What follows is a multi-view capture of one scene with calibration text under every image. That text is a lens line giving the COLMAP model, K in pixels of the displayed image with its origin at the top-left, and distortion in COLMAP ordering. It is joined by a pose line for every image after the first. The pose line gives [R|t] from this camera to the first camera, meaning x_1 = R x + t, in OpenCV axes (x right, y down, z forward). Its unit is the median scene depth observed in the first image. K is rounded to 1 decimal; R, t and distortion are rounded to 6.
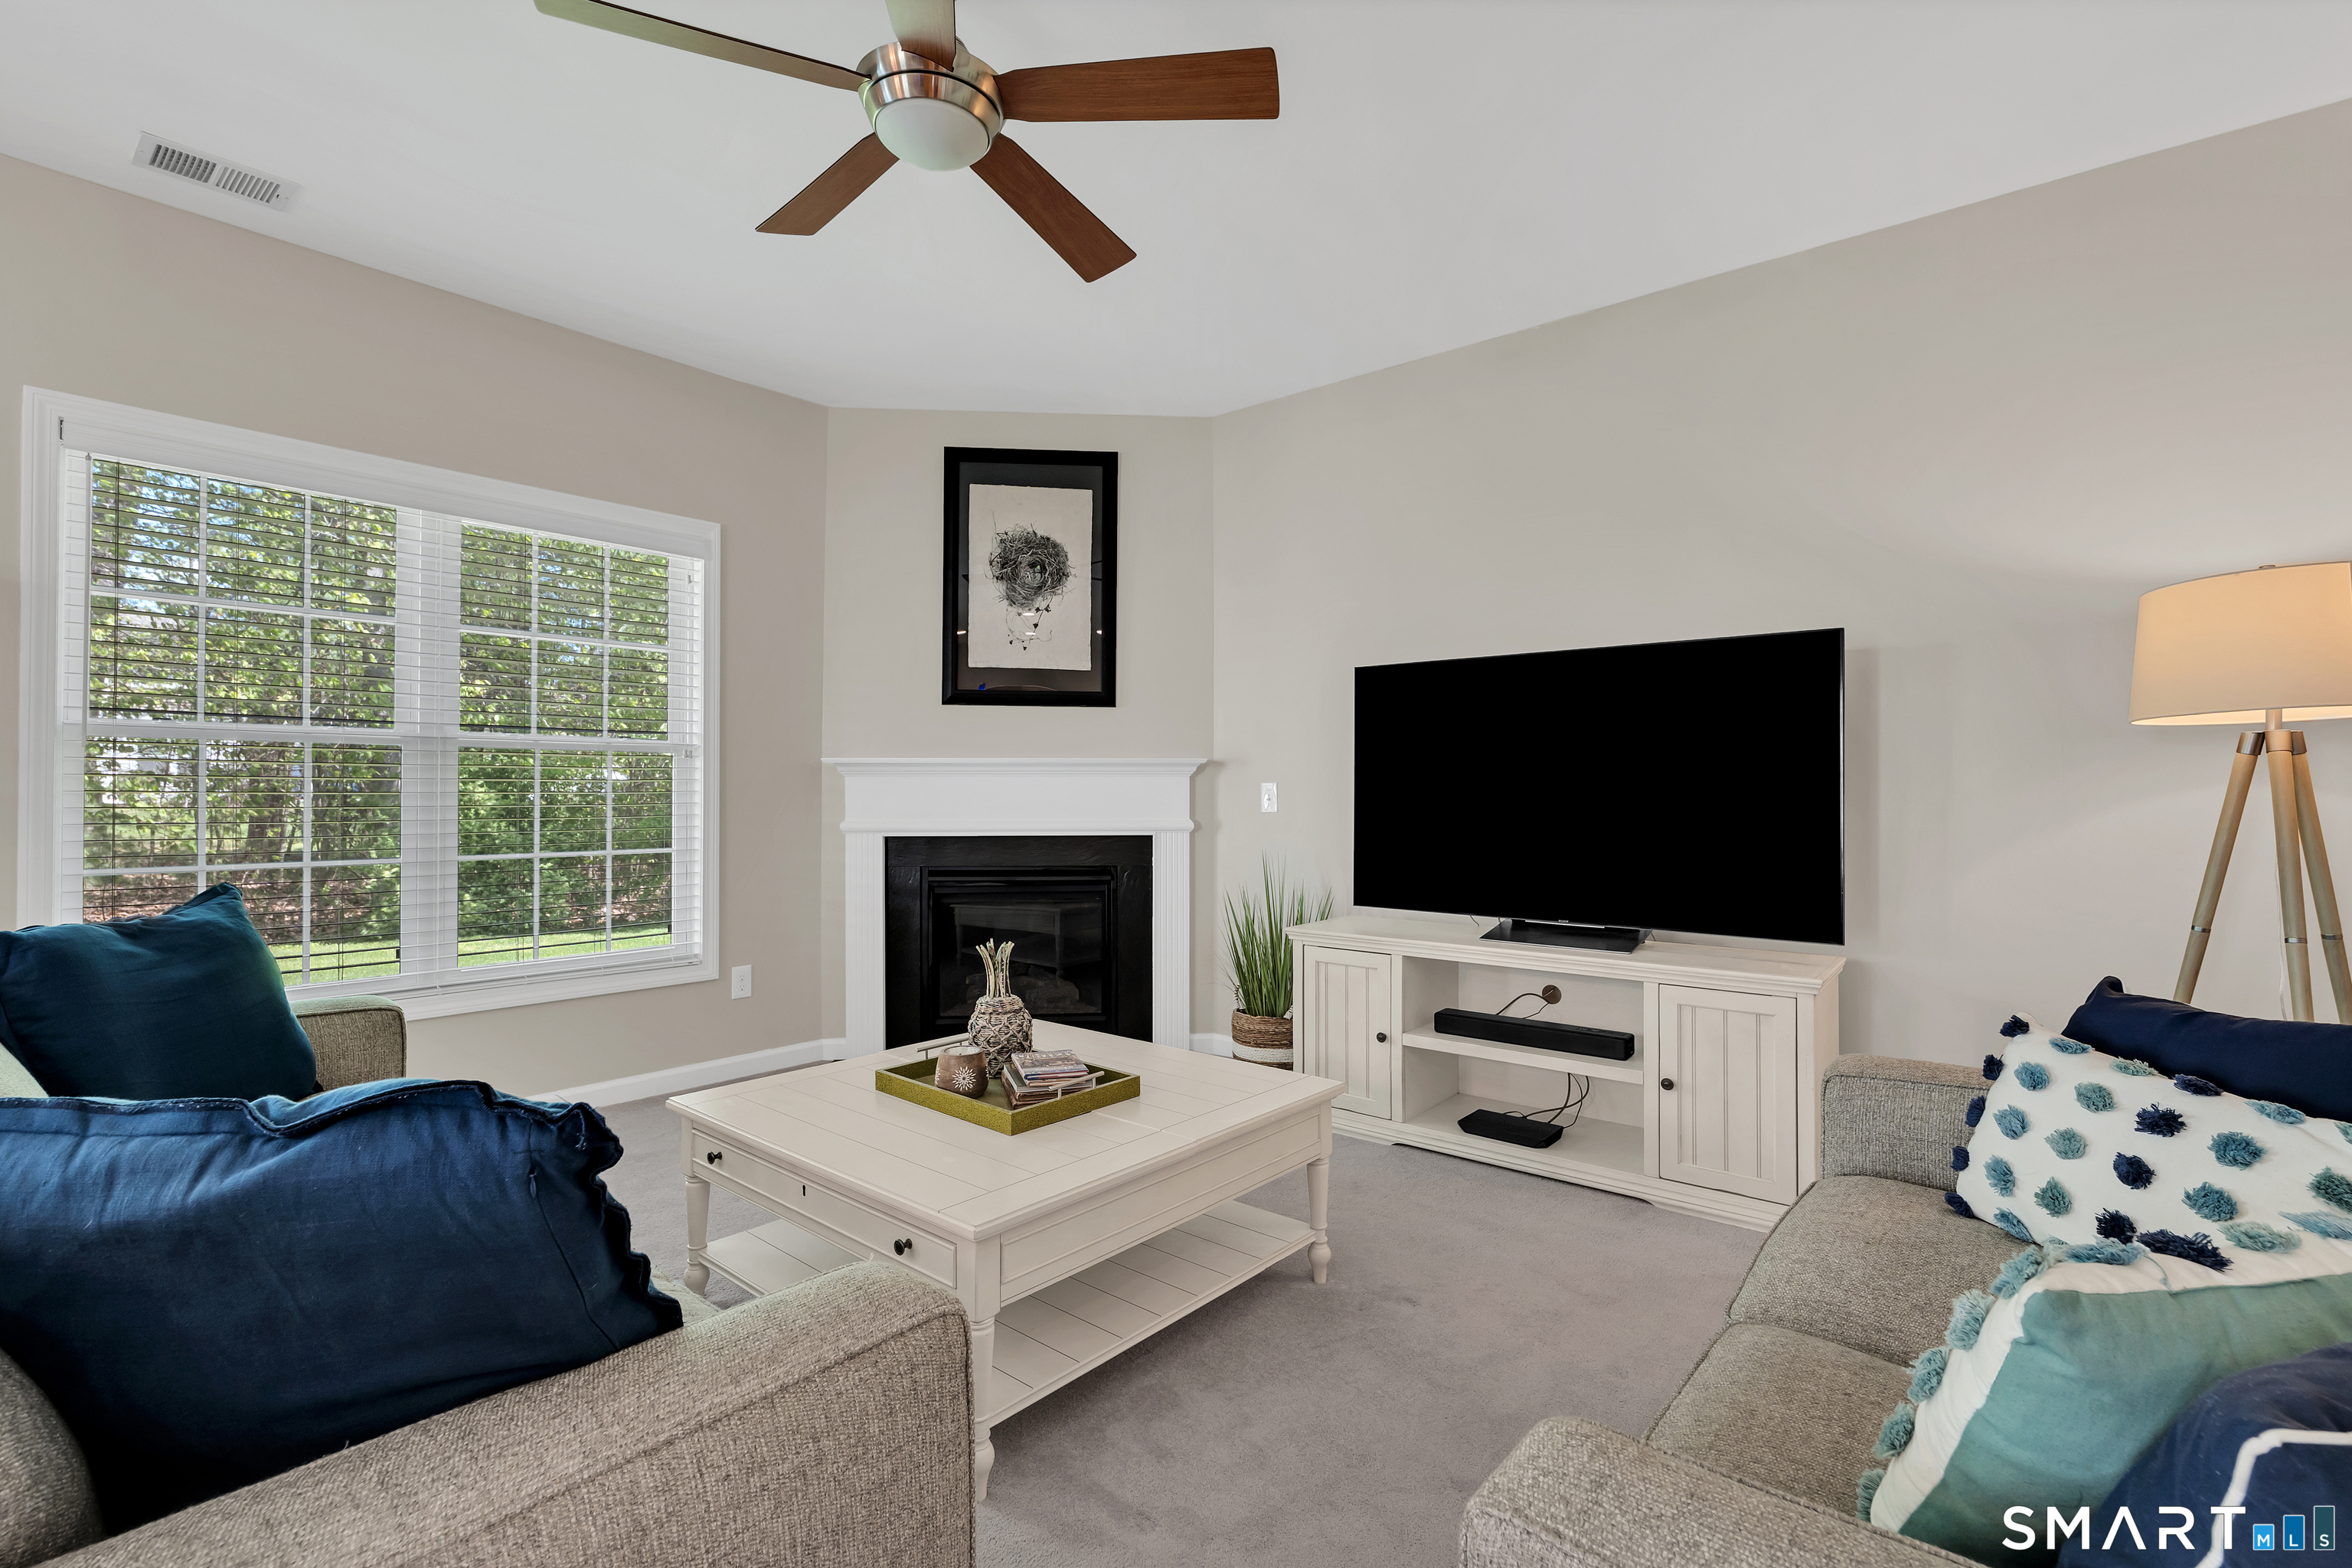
lens RADIAL K [[1046.8, 0, 1181.1], [0, 1046.8, 778.8], [0, 0, 1]] dist [-0.003892, 0.001719]
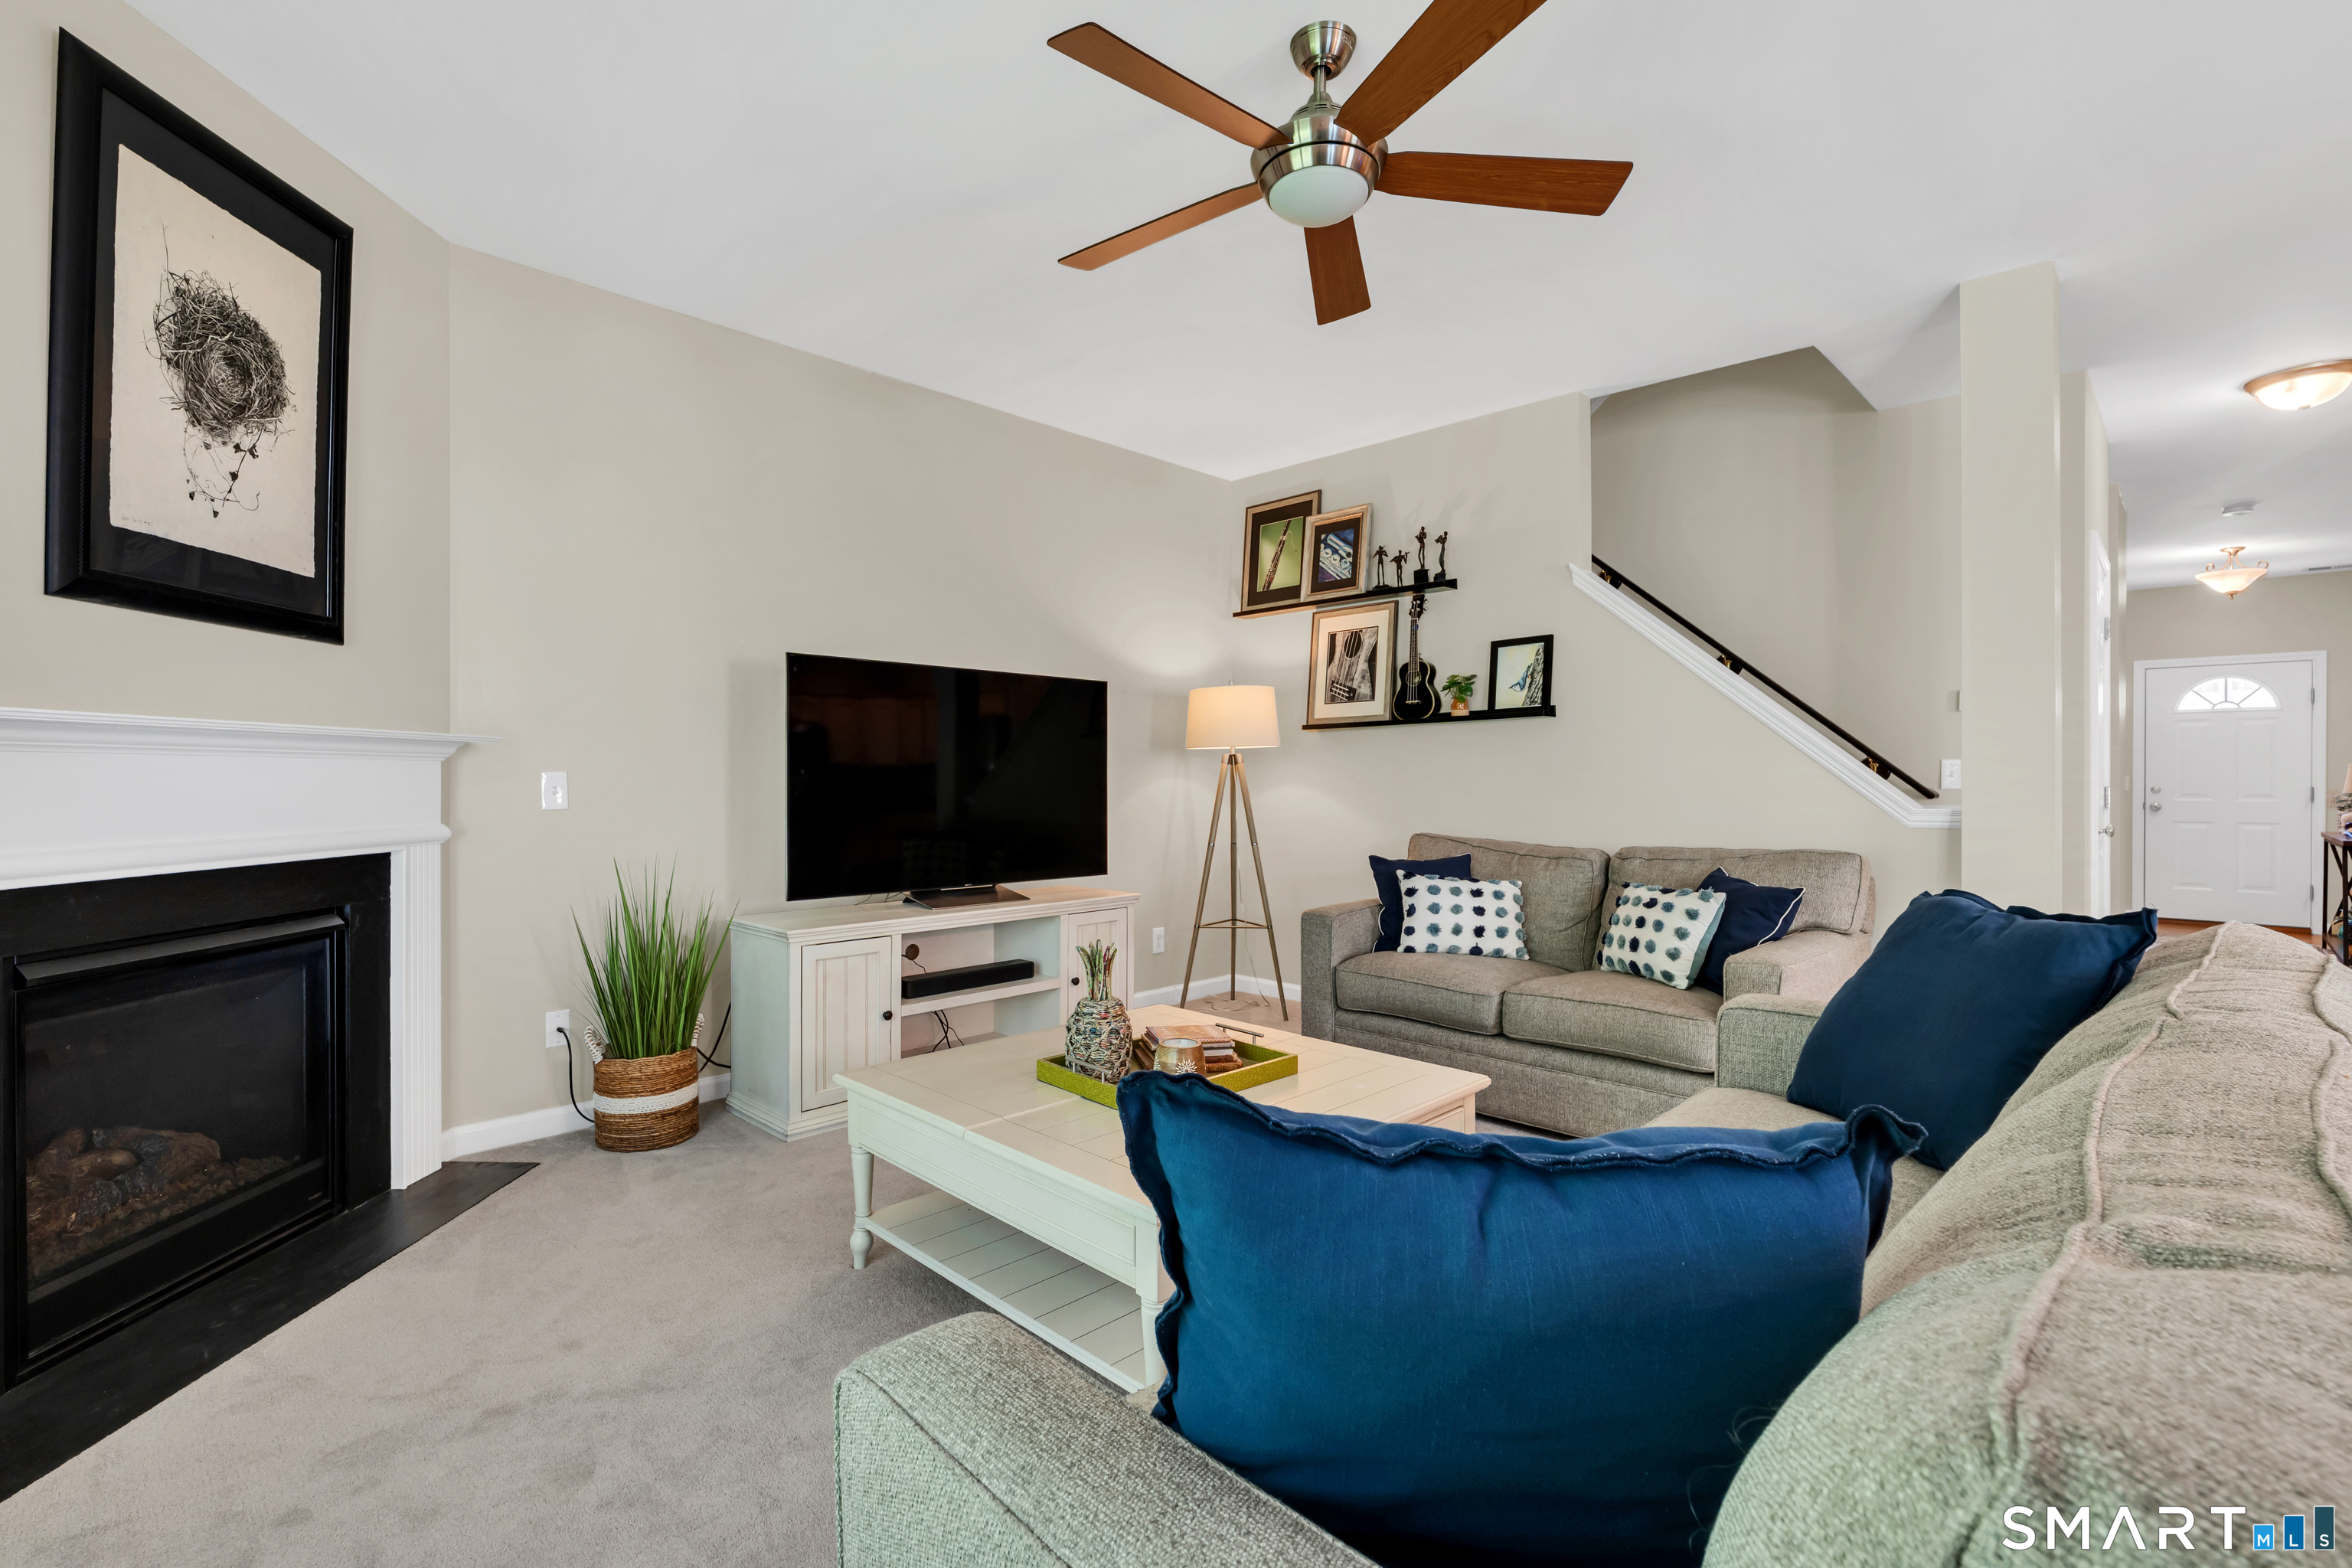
lens RADIAL K [[1065.8, 0, 1135.8], [0, 1065.8, 776.5], [0, 0, 1]] dist [-0.004043, 0.001178]
pose [[0.102743, -0.000267, 0.994708, -0.636786], [-0.013097, 0.999913, 0.001621, 0.000853], [-0.994622, -0.013194, 0.102731, 0.482443]]
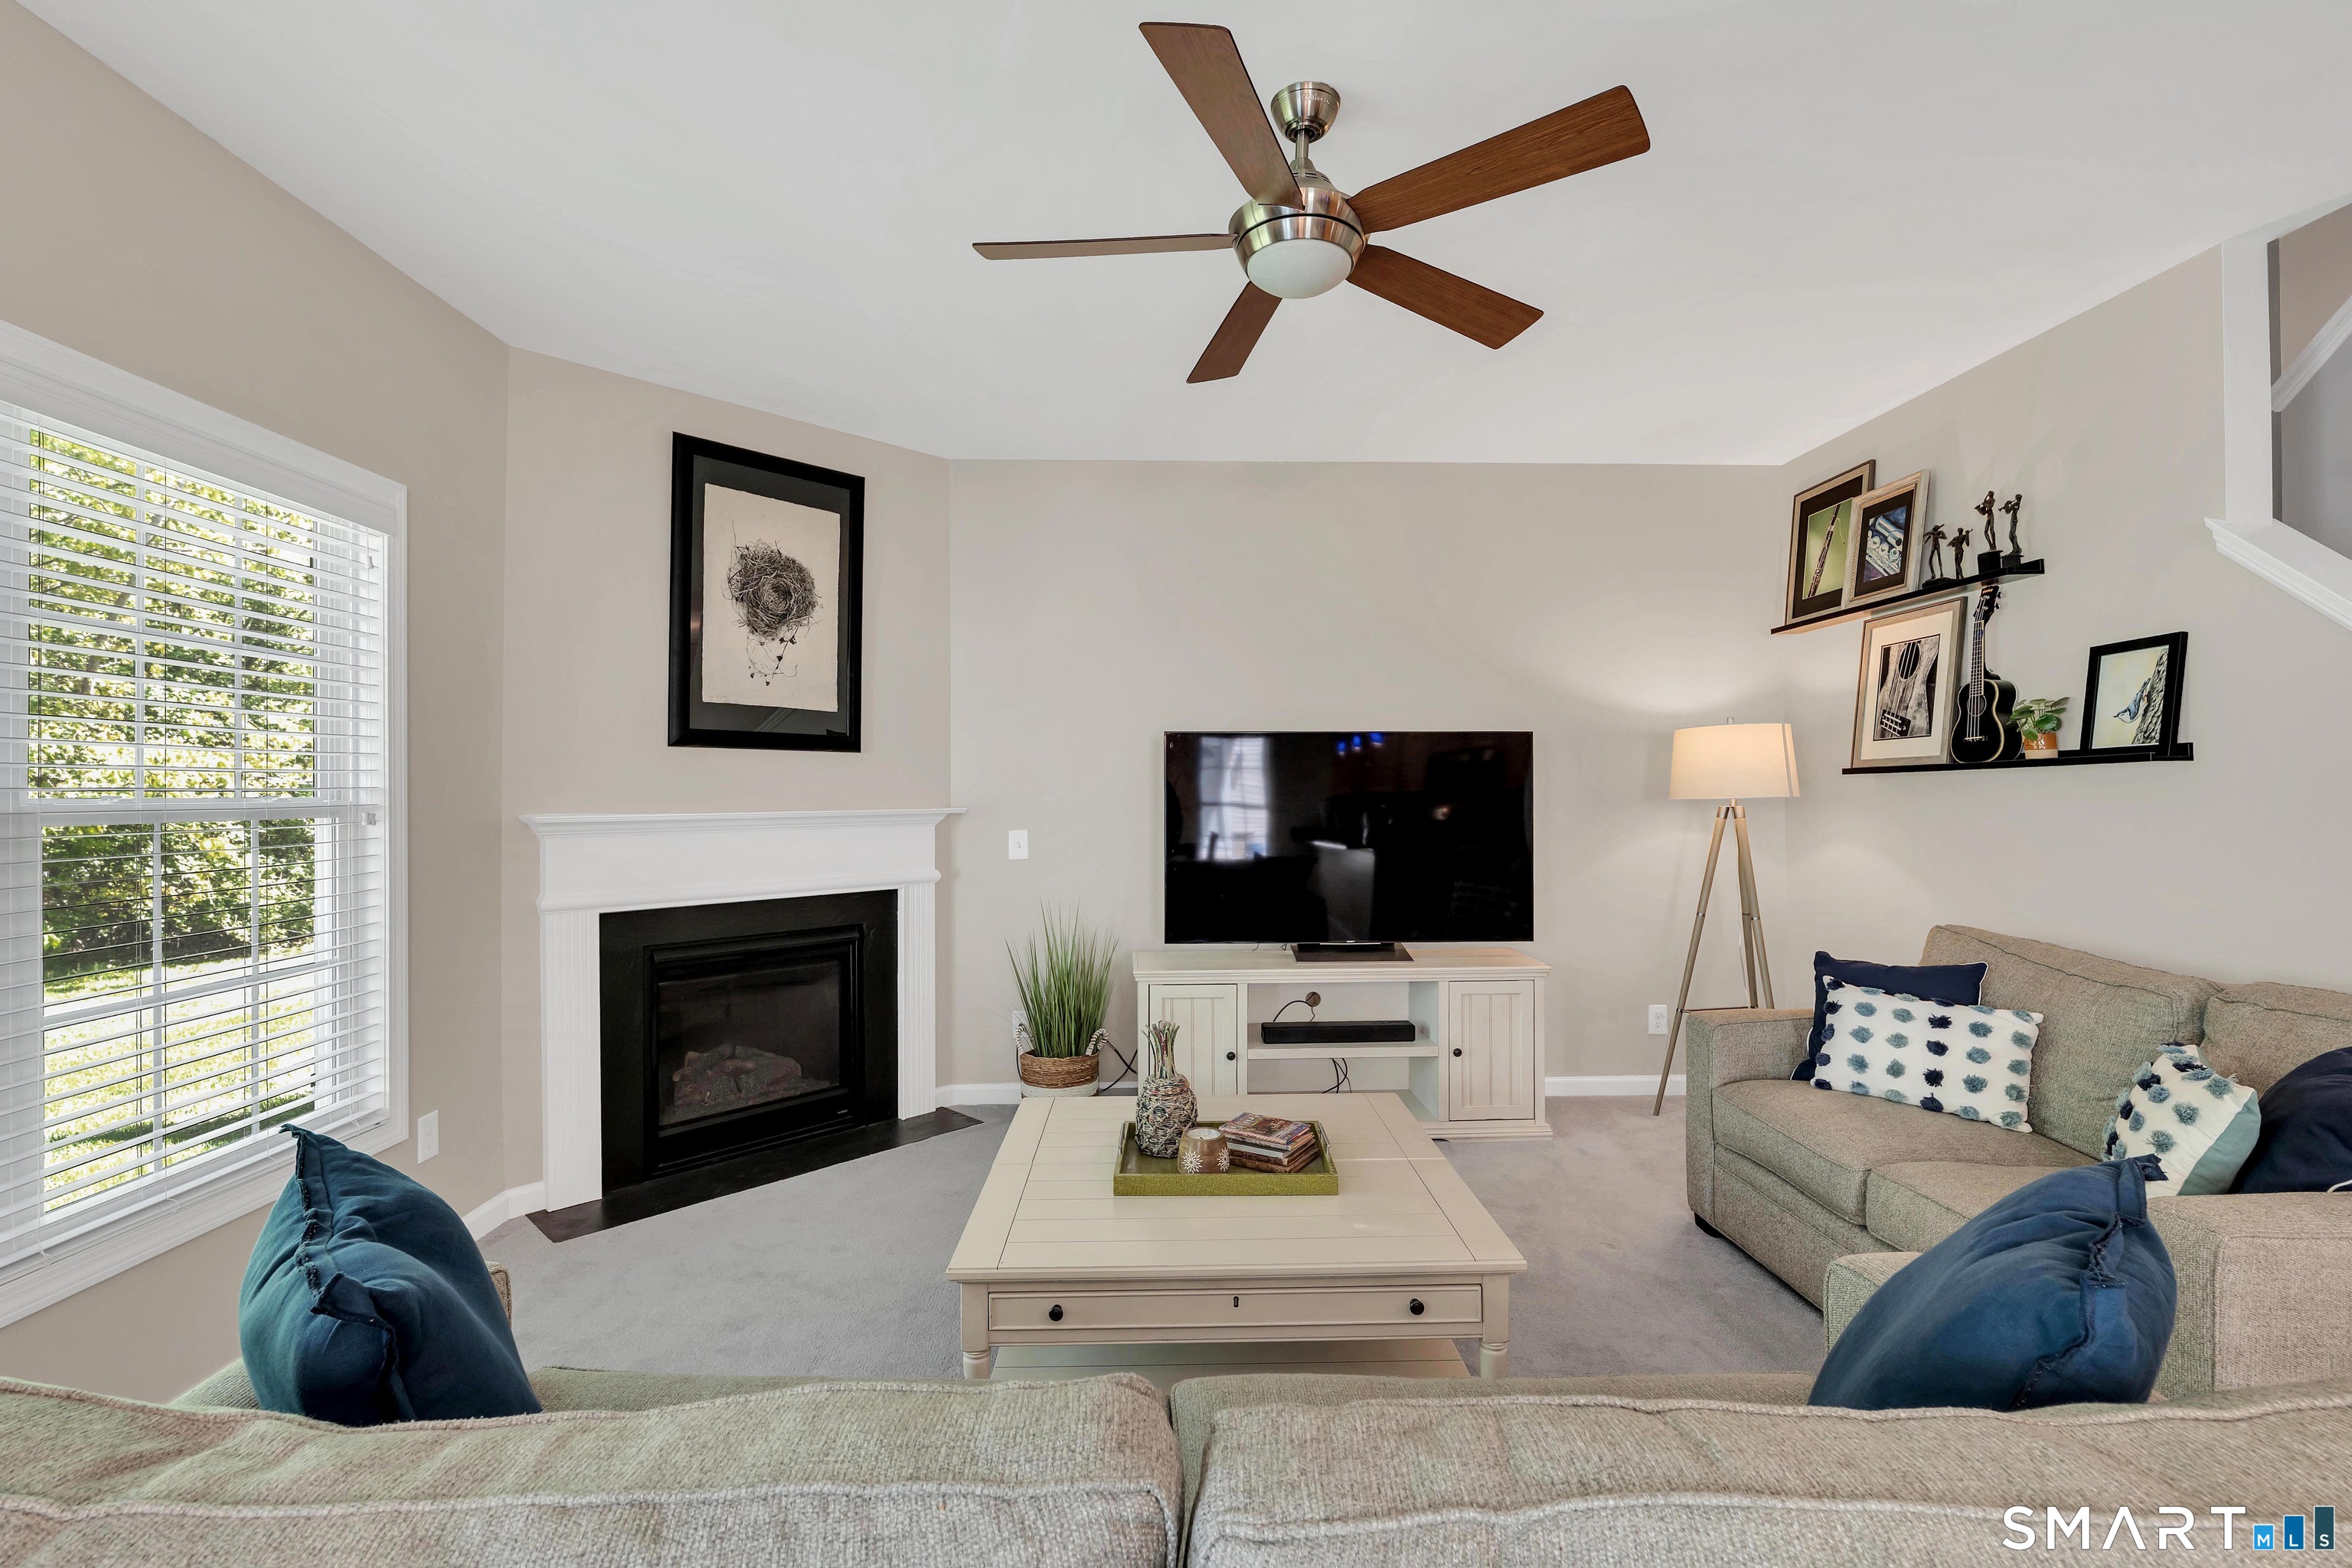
lens RADIAL K [[1048.7, 0, 1164.2], [0, 1048.7, 778.0], [0, 0, 1]] dist [-0.001301, 0.000499]
pose [[0.753115, 0.001819, 0.657887, -0.475575], [-0.002280, 0.999997, -0.000155, -0.046813], [-0.657885, -0.001383, 0.753117, 0.126876]]
